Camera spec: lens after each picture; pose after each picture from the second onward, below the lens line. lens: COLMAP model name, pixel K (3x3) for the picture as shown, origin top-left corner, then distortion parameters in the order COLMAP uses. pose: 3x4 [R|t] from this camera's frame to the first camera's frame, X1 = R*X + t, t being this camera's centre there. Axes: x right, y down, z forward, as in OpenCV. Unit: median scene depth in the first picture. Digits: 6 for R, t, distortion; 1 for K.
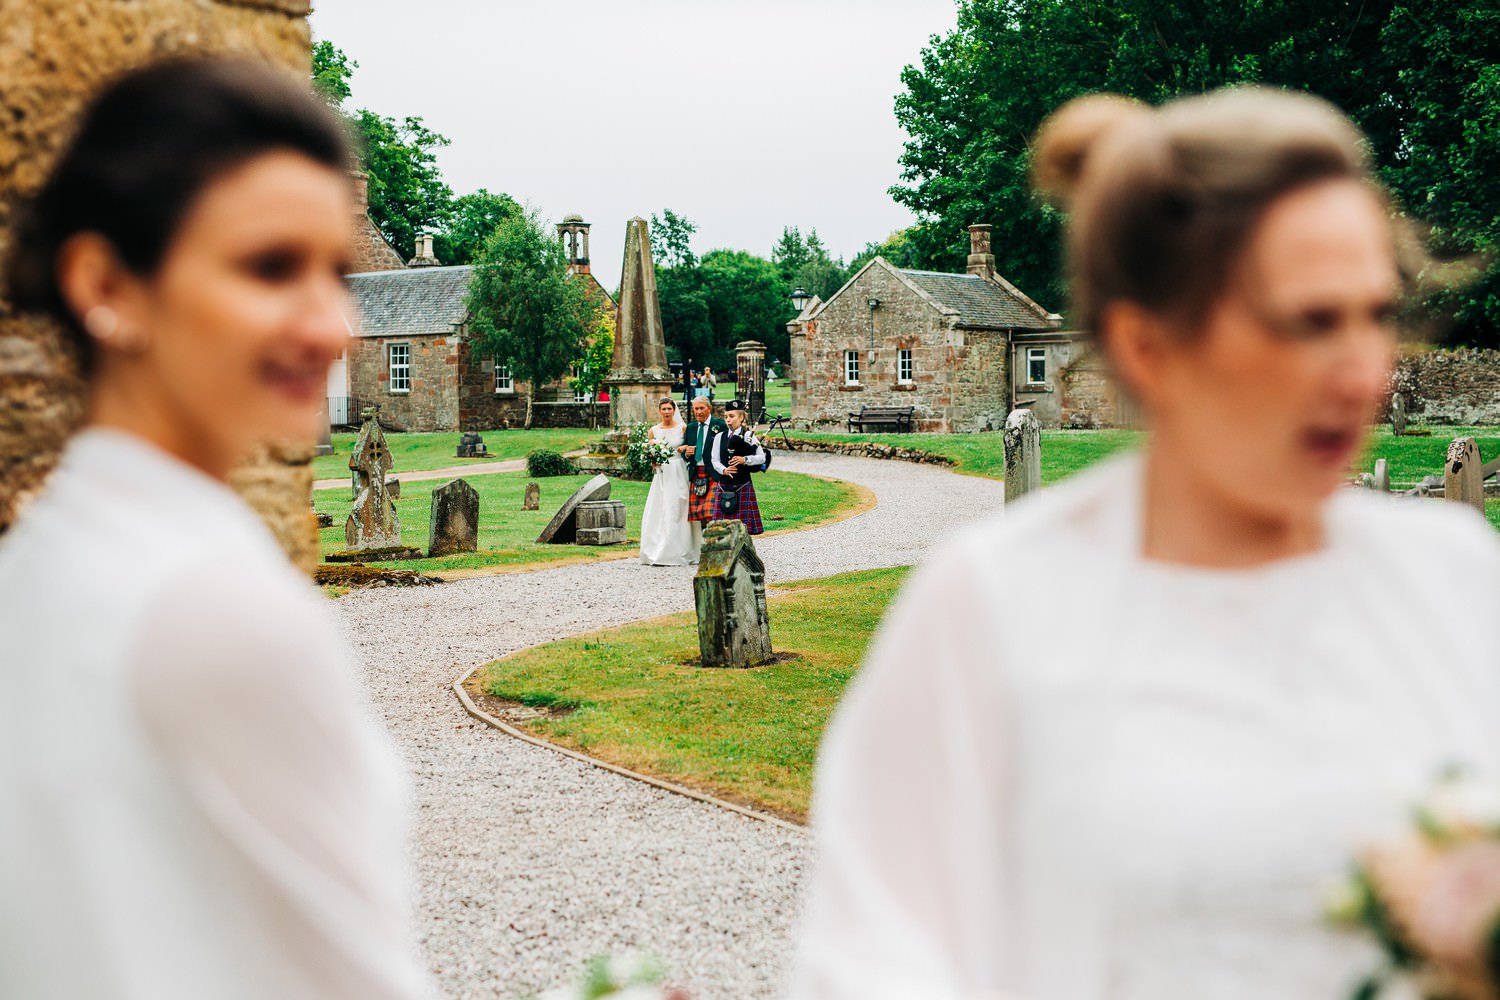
lens RADIAL K [[2217.8, 0, 750.0], [0, 2217.8, 500.0], [0, 0, 1]] dist [-0.013257, 0.003442]
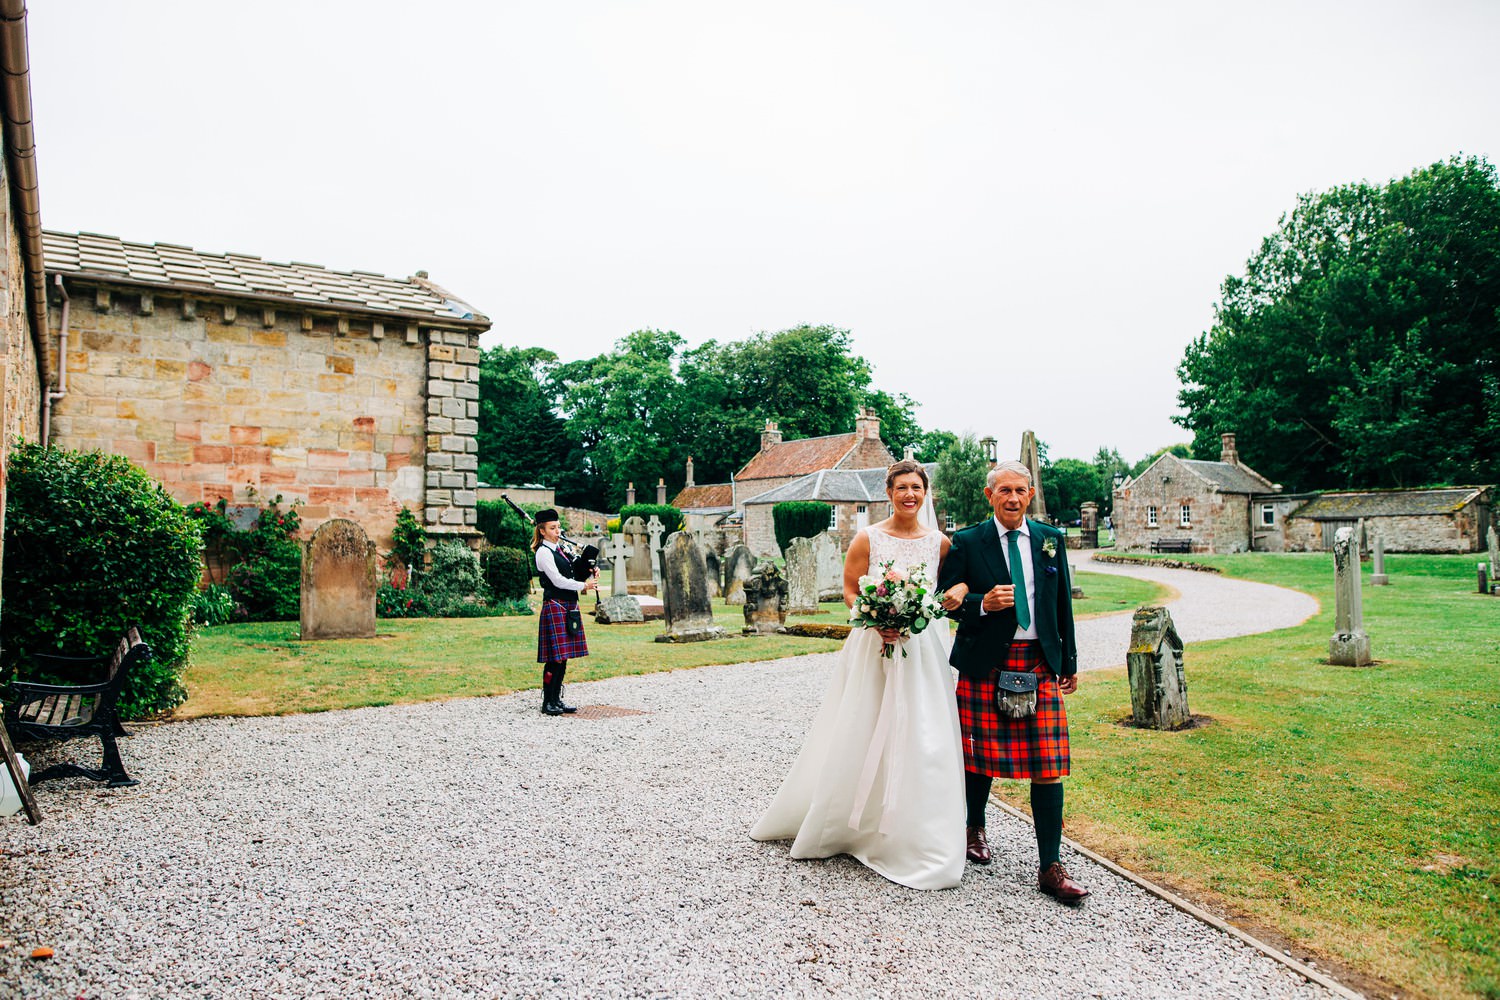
lens RADIAL K [[2217.8, 0, 750.0], [0, 2217.8, 500.0], [0, 0, 1]] dist [-0.013257, 0.003442]
pose [[0.975966, 0.009884, -0.217699, 0.114087], [-0.018236, 0.999171, -0.036389, -0.003214], [0.217159, 0.039484, 0.975337, -0.746655]]
